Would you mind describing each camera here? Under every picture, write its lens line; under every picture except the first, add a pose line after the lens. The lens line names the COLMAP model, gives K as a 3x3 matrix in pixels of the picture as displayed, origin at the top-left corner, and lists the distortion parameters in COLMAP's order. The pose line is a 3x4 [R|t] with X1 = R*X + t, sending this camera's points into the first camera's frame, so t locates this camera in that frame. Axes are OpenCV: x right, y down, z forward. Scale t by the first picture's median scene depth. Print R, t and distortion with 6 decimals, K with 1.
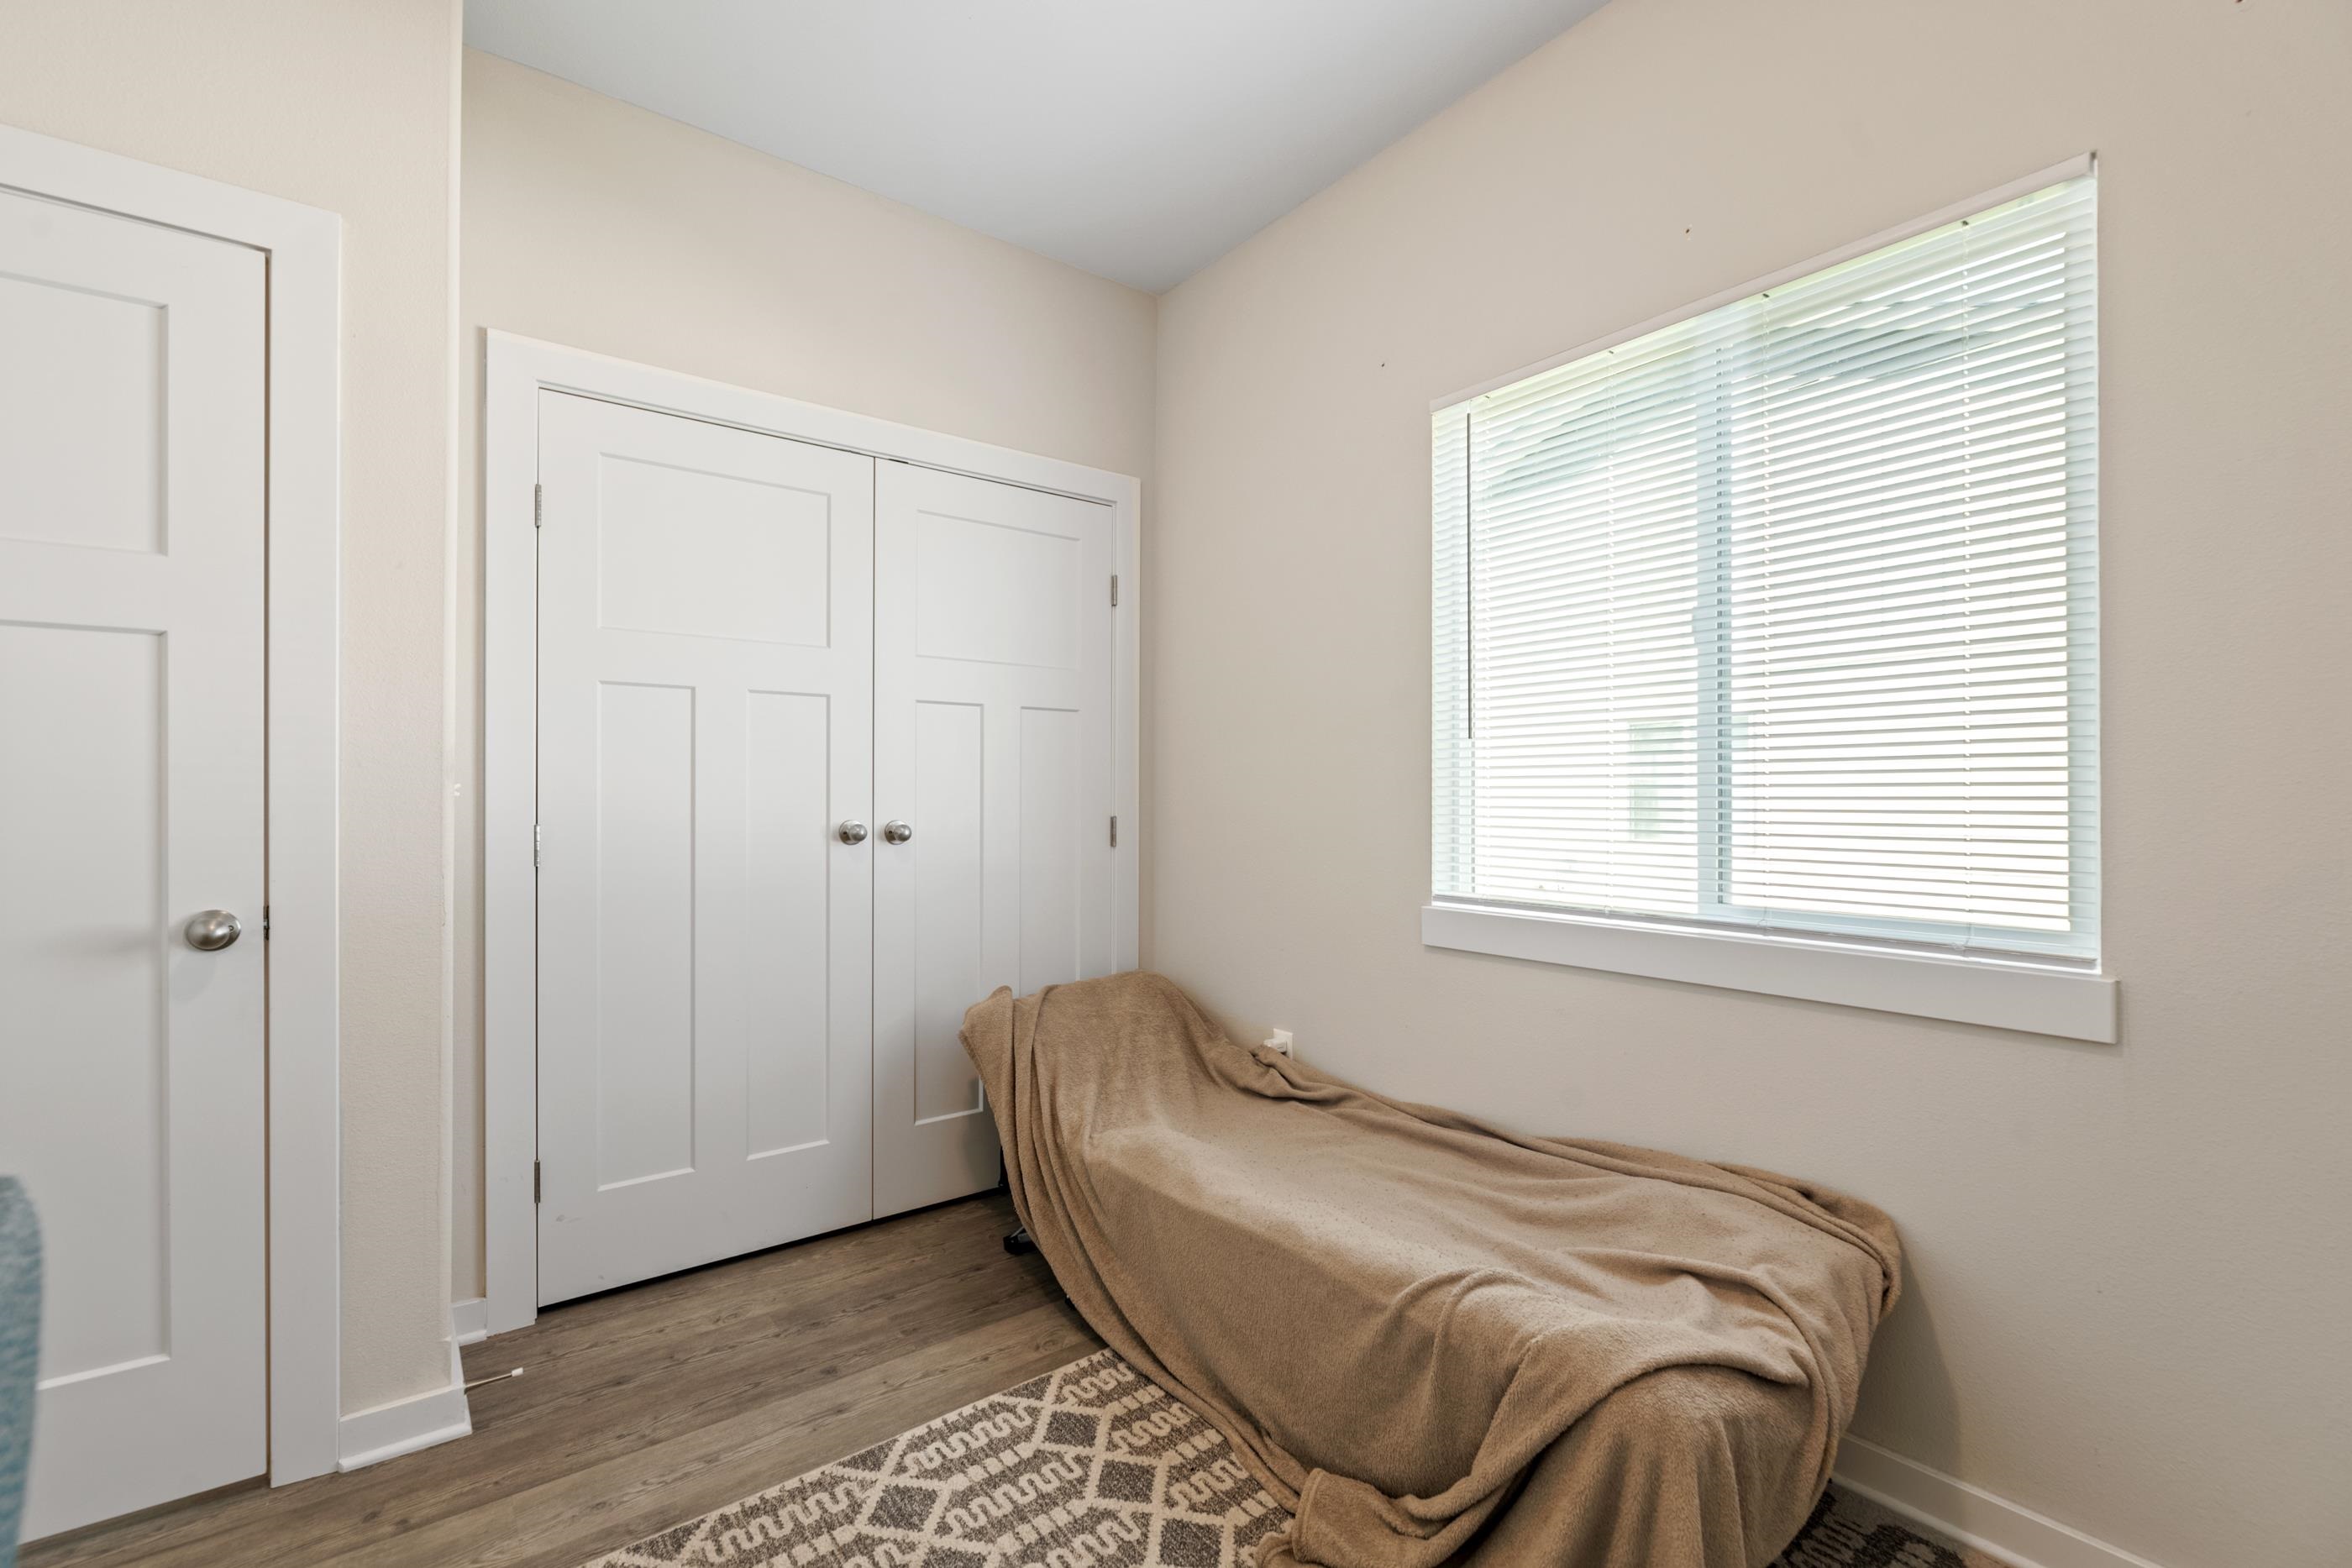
lens RADIAL K [[1017.2, 0, 1167.4], [0, 1017.2, 787.4], [0, 0, 1]] dist [-0.002387, -0.000395]
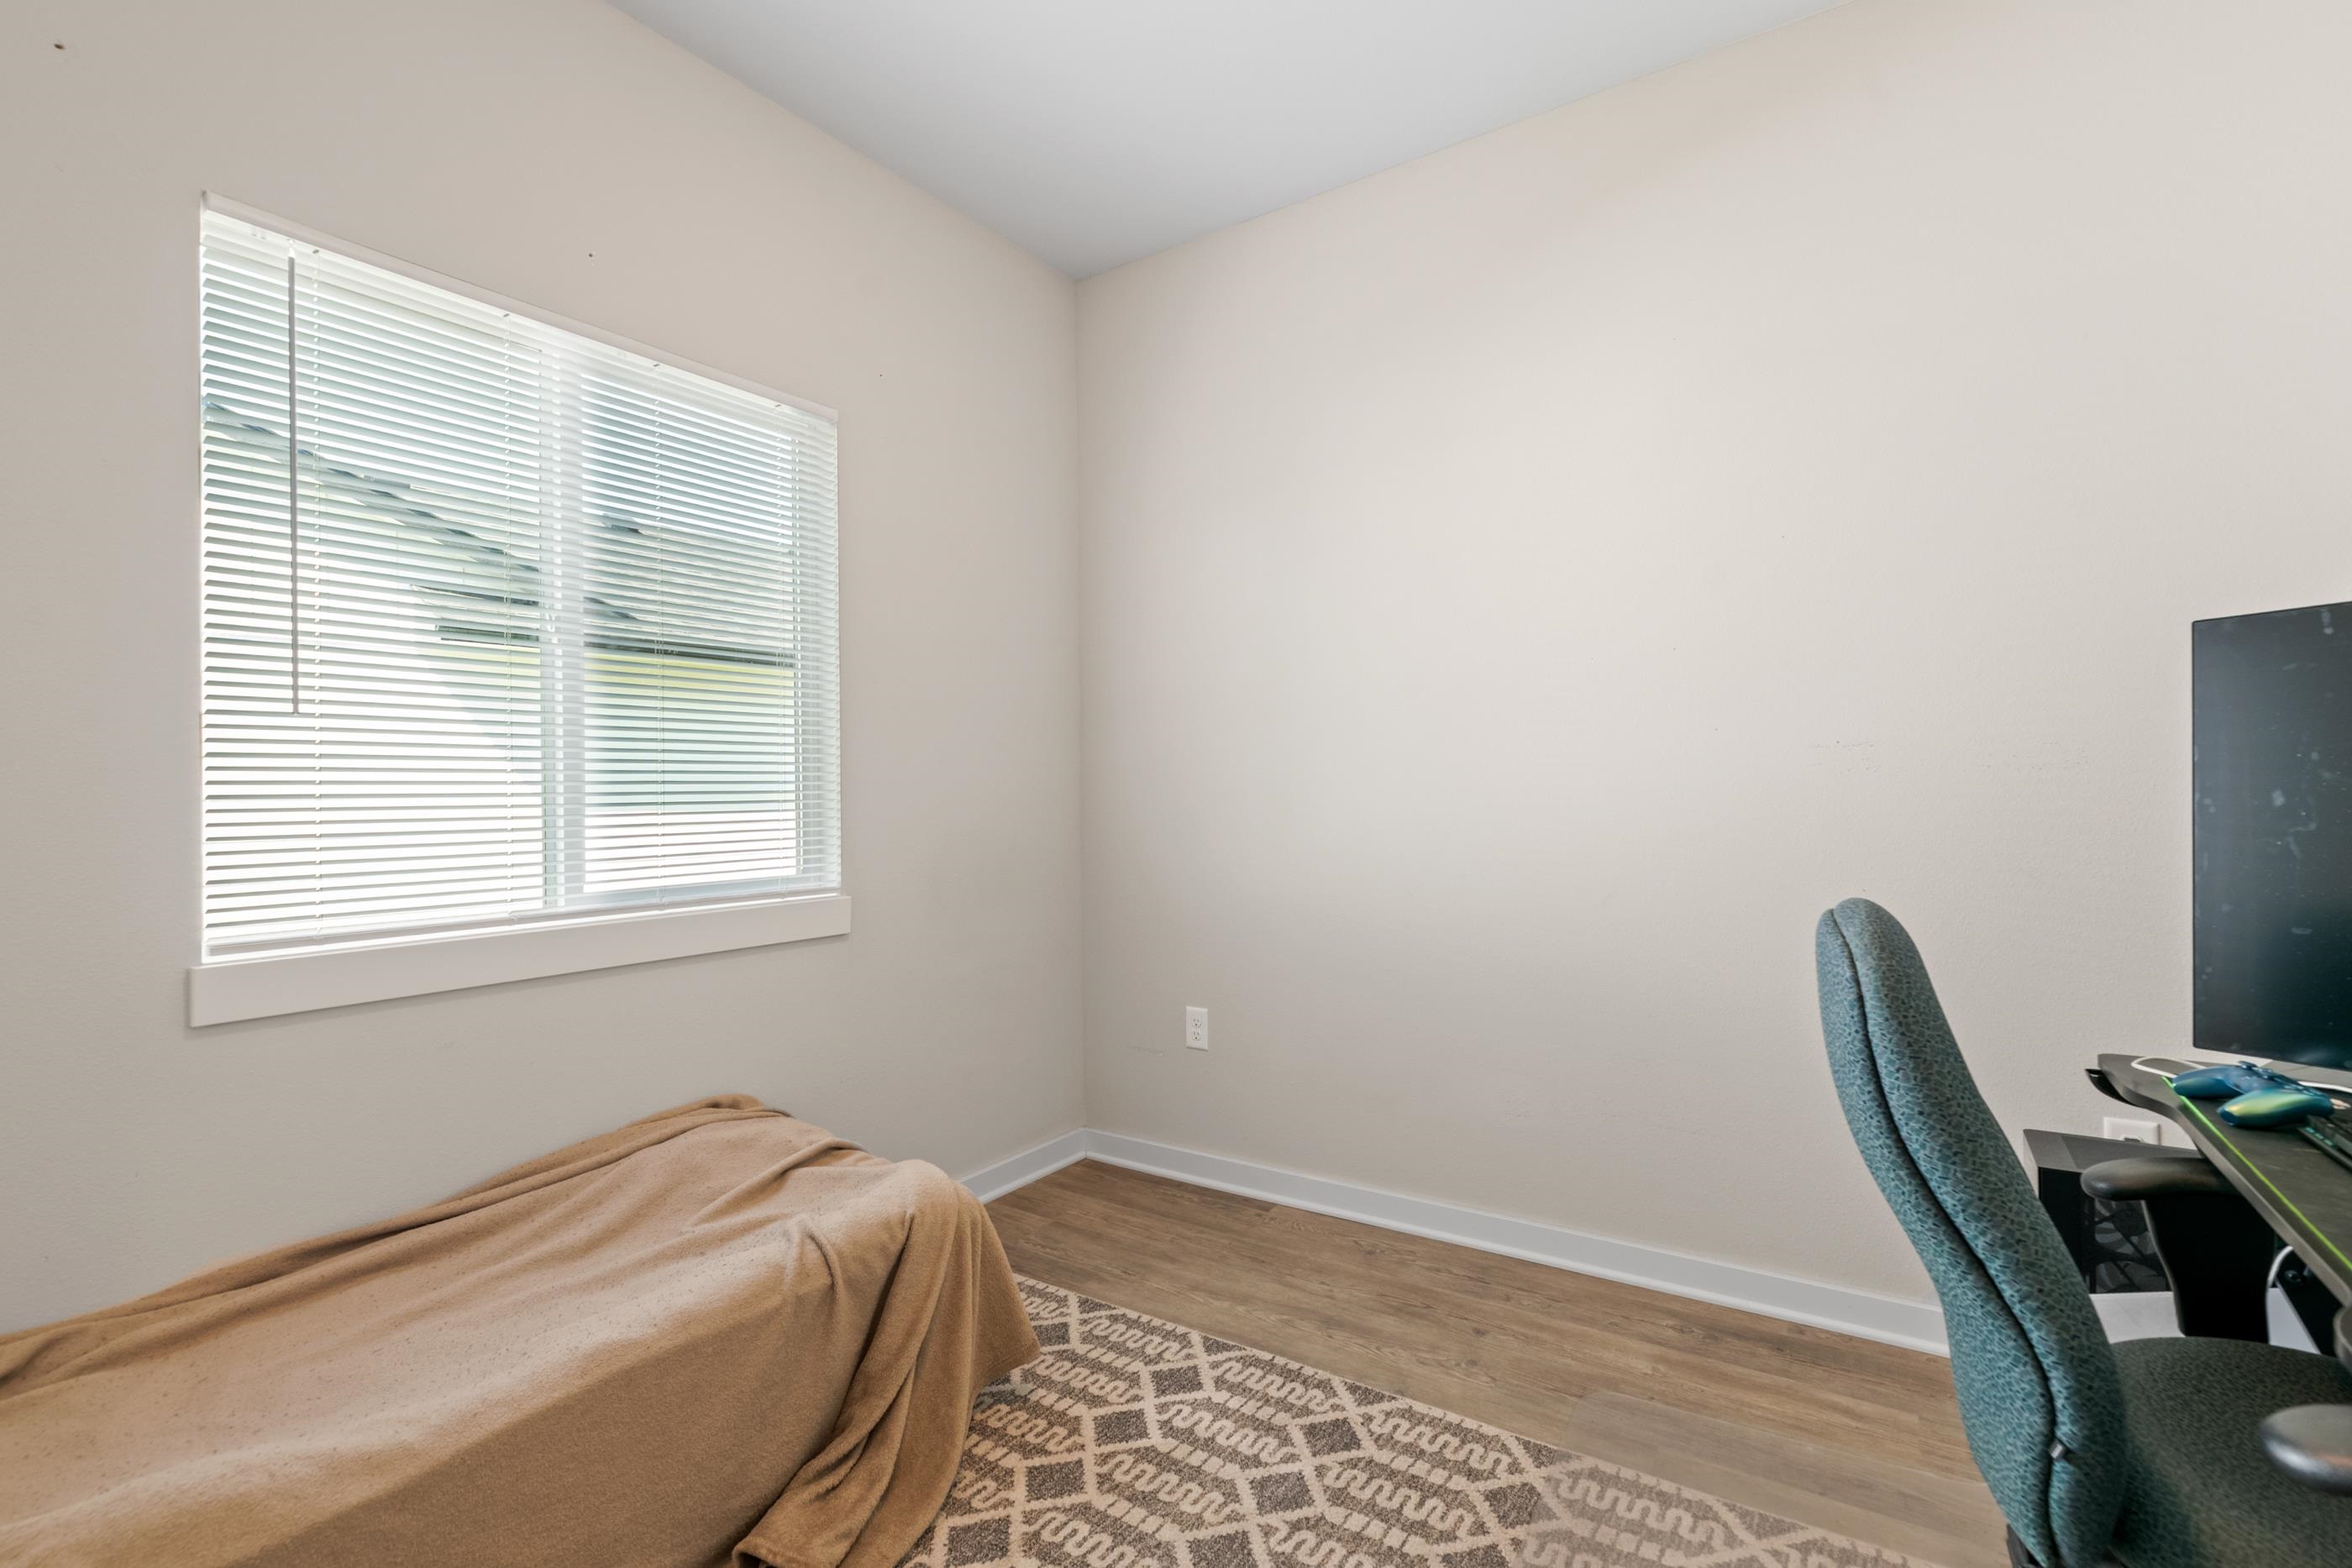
lens RADIAL K [[1017.2, 0, 1167.4], [0, 1017.2, 787.4], [0, 0, 1]] dist [-0.002387, -0.000395]
pose [[-0.286392, 0.014059, 0.958009, -0.661632], [0.014481, 0.999842, -0.010344, 0.024262], [-0.958003, 0.010911, -0.286550, 0.734224]]
